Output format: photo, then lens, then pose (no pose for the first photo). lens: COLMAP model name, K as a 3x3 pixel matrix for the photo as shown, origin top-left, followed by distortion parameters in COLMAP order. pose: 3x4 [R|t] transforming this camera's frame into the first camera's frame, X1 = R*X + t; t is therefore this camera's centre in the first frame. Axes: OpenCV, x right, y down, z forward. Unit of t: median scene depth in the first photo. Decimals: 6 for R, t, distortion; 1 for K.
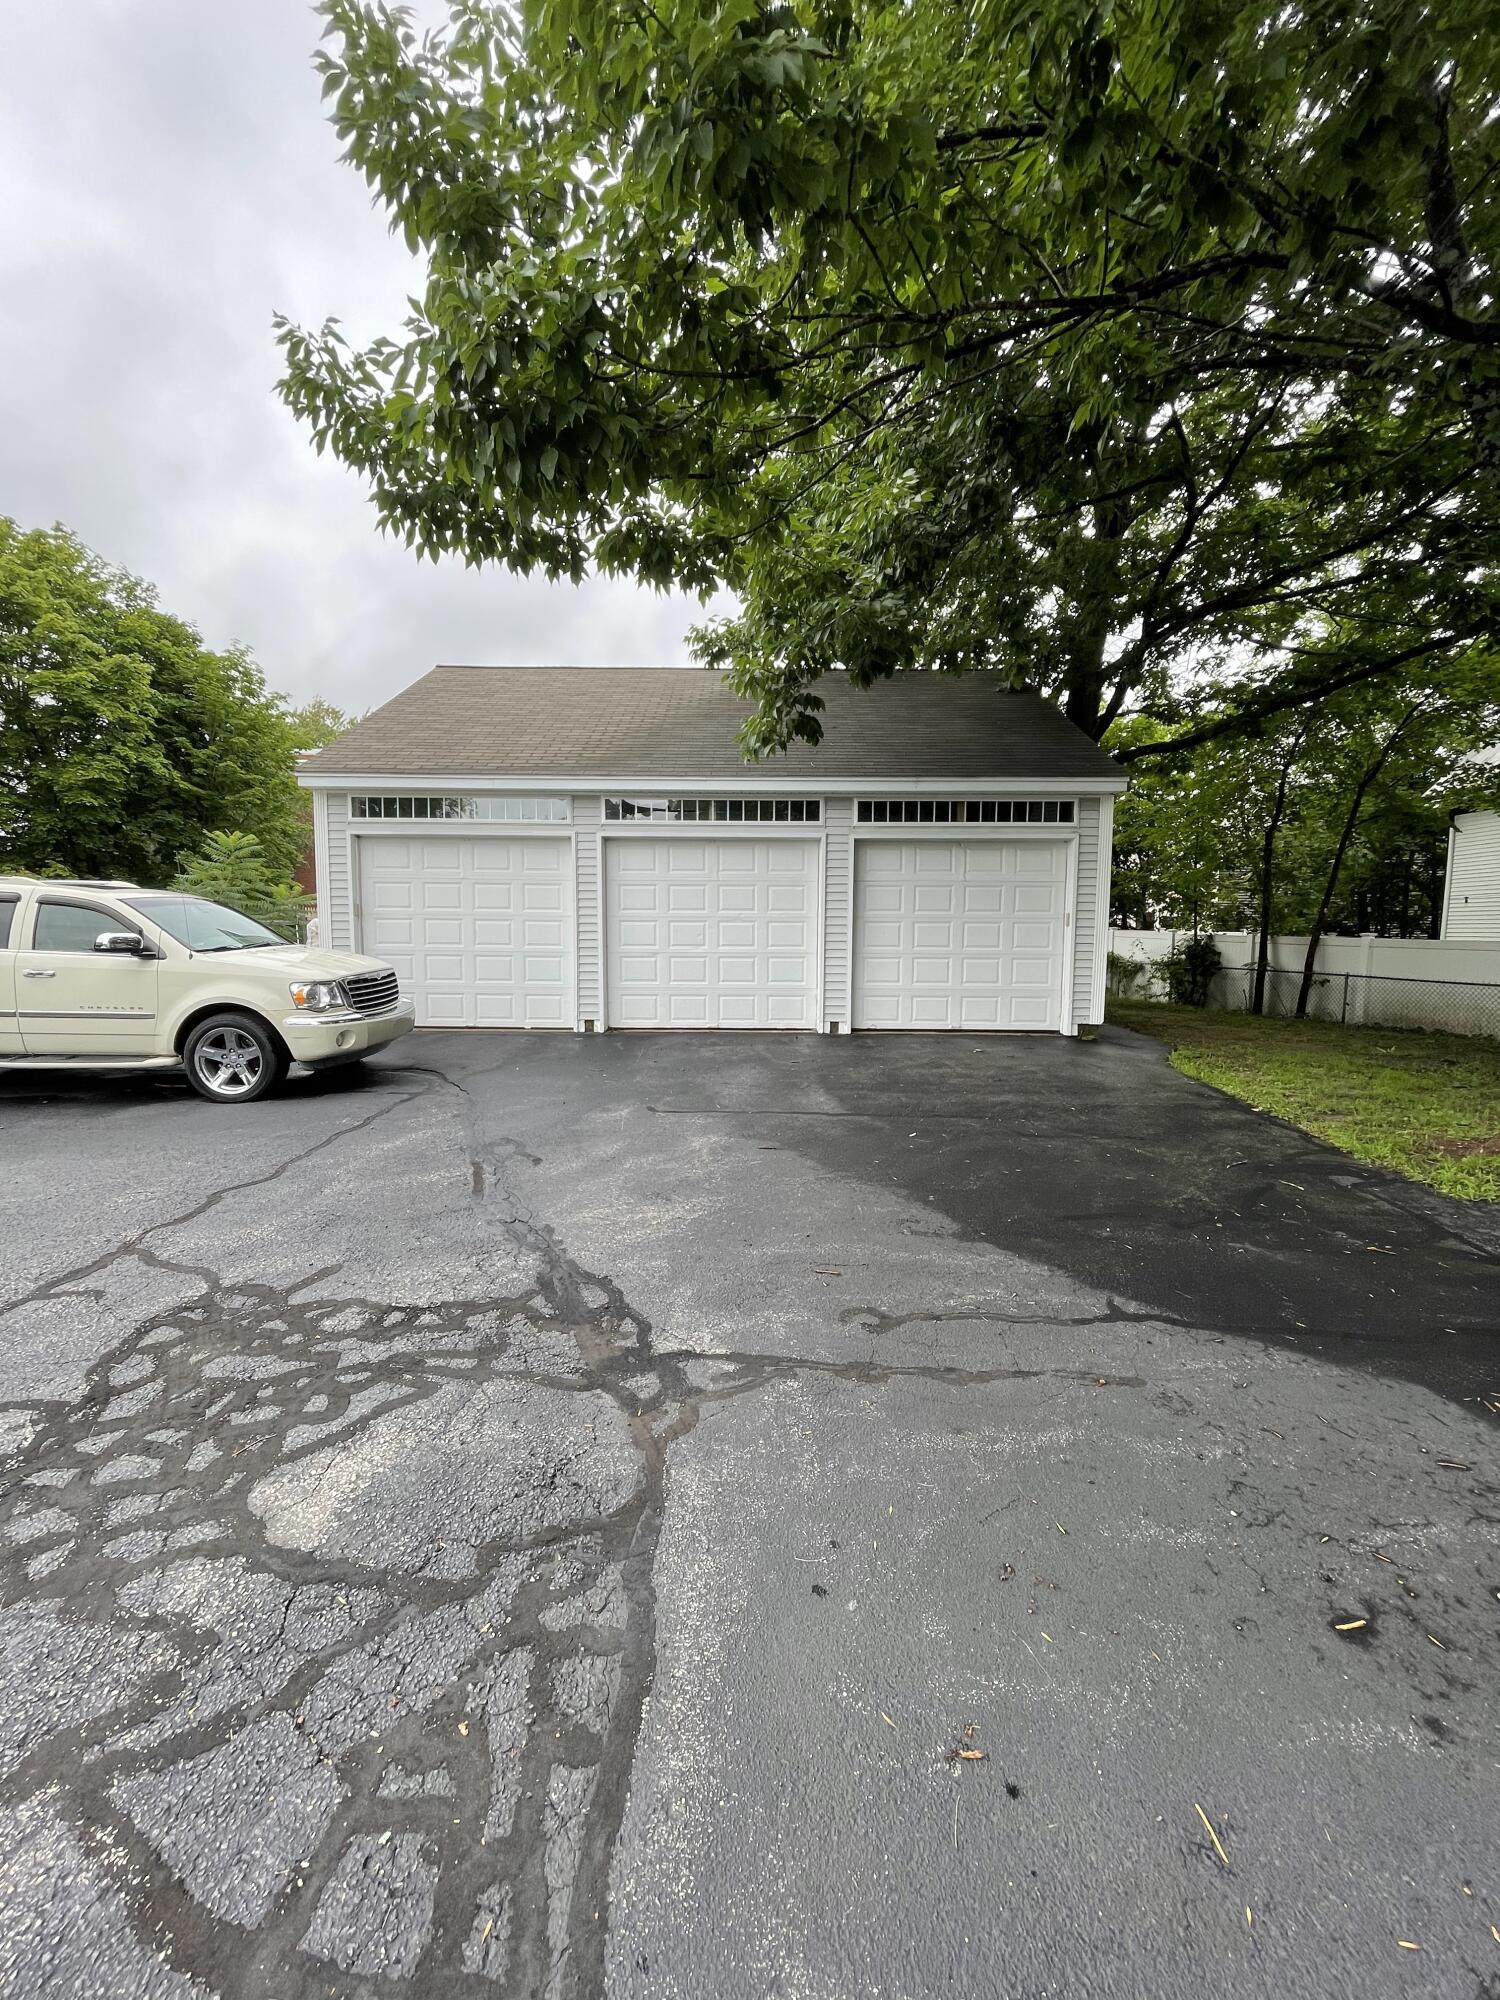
lens RADIAL K [[791.2, 0, 755.0], [0, 791.2, 1002.3], [0, 0, 1]] dist [-0.004310, 0.002971]
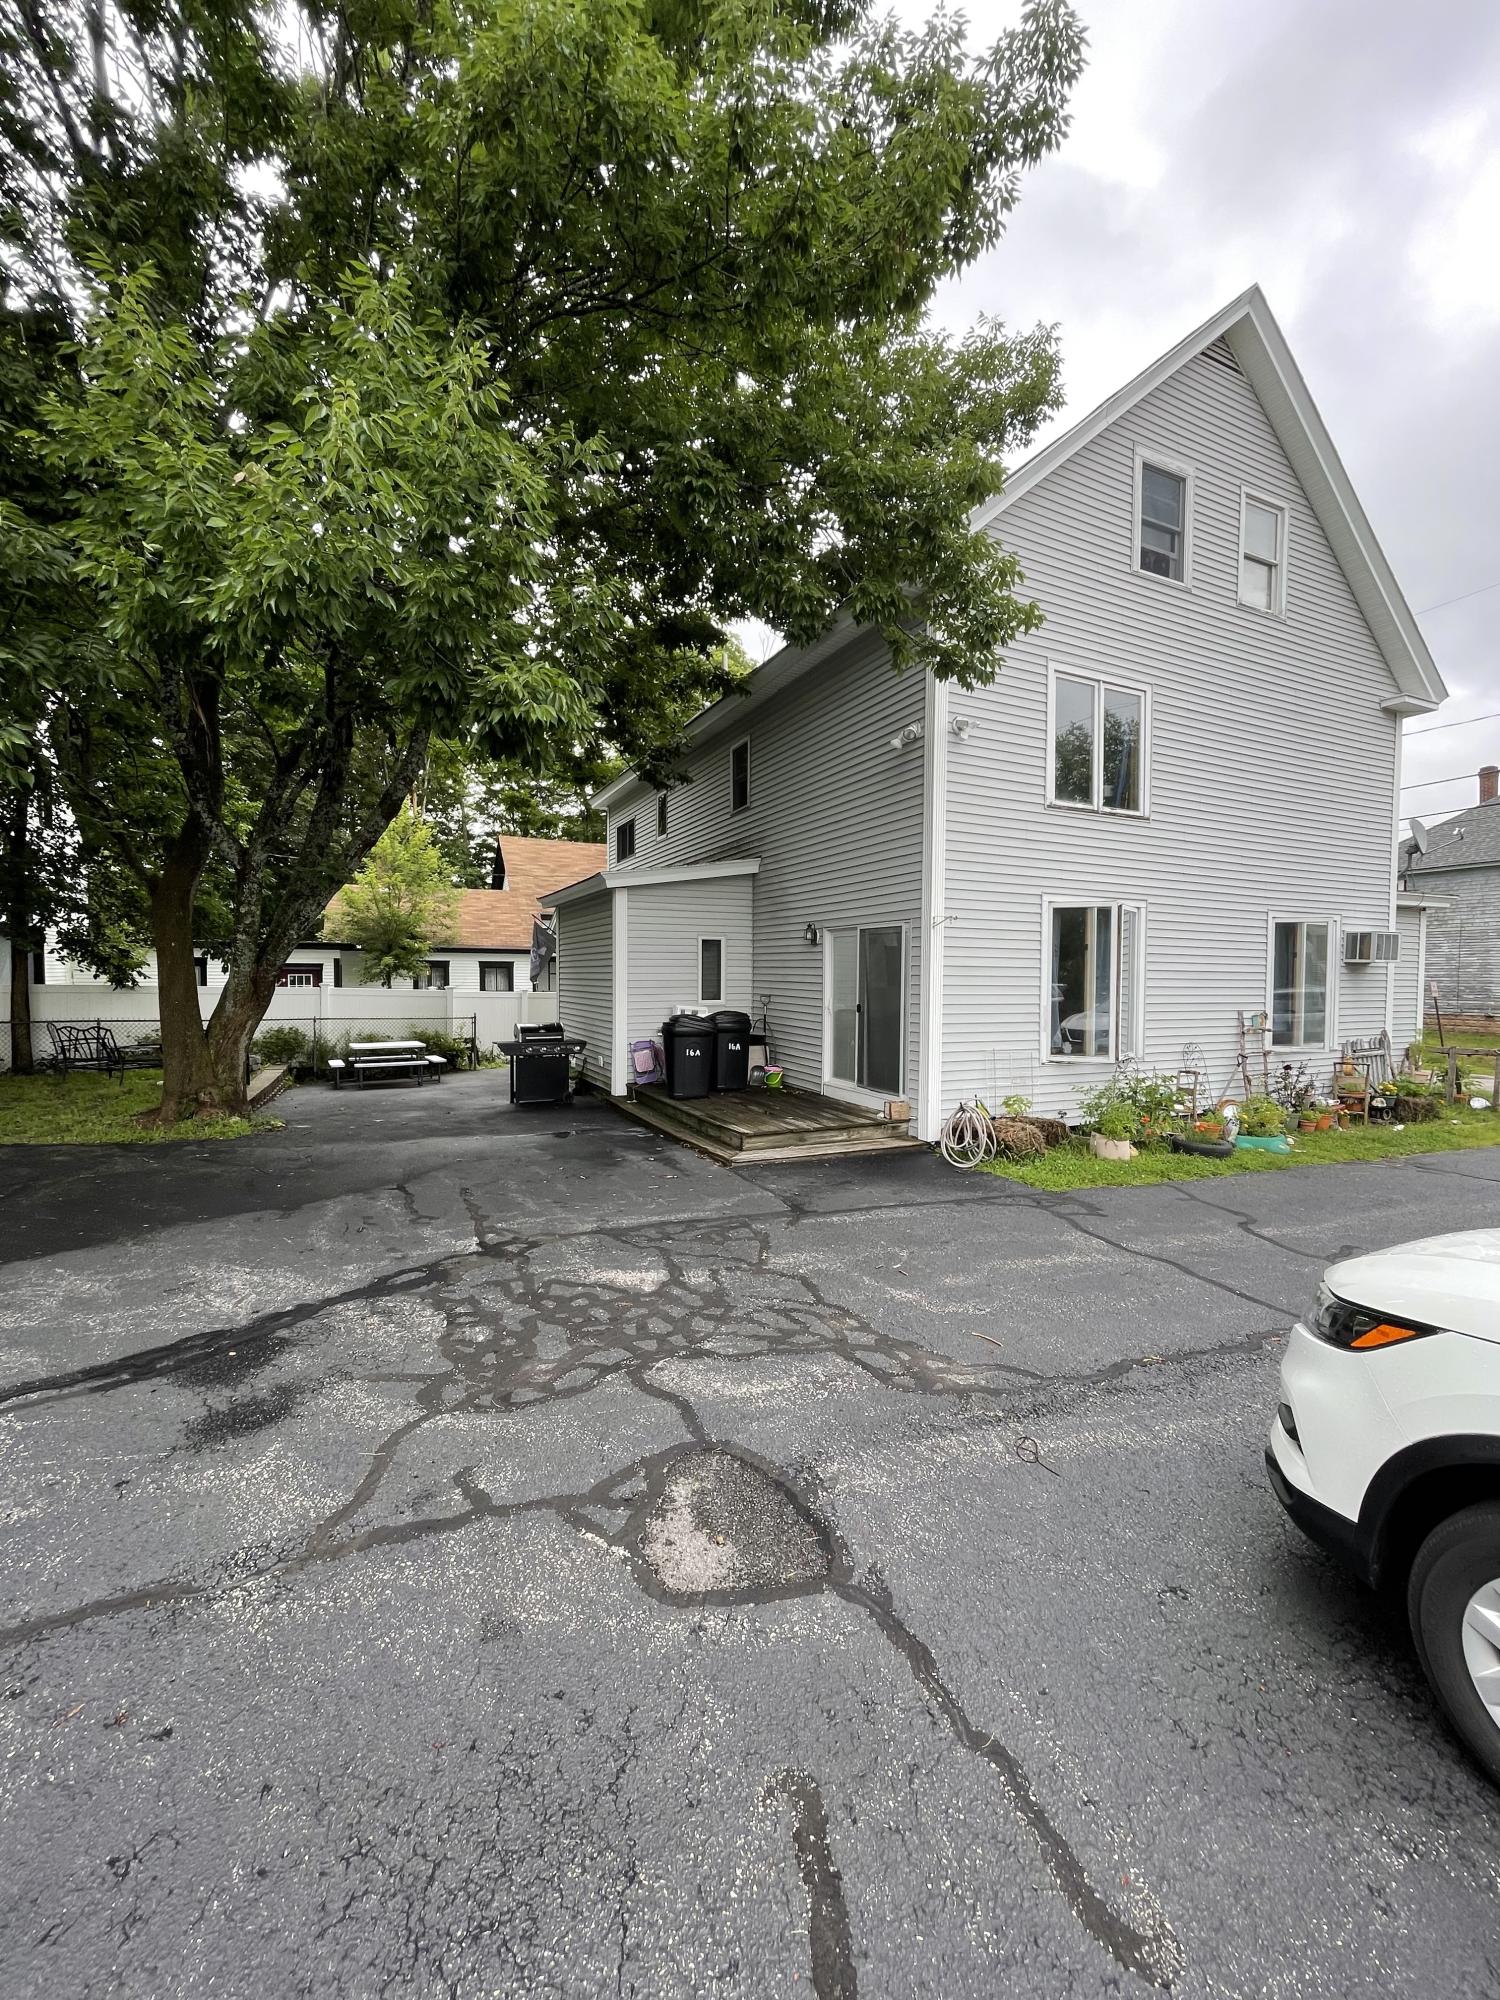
lens RADIAL K [[791.2, 0, 746.0], [0, 791.2, 1002.3], [0, 0, 1]] dist [-0.004310, 0.002971]
pose [[-0.422187, -0.043255, 0.905476, -1.953561], [0.075938, 0.993662, 0.082875, -0.178452], [-0.903322, 0.103749, -0.416227, 1.206633]]
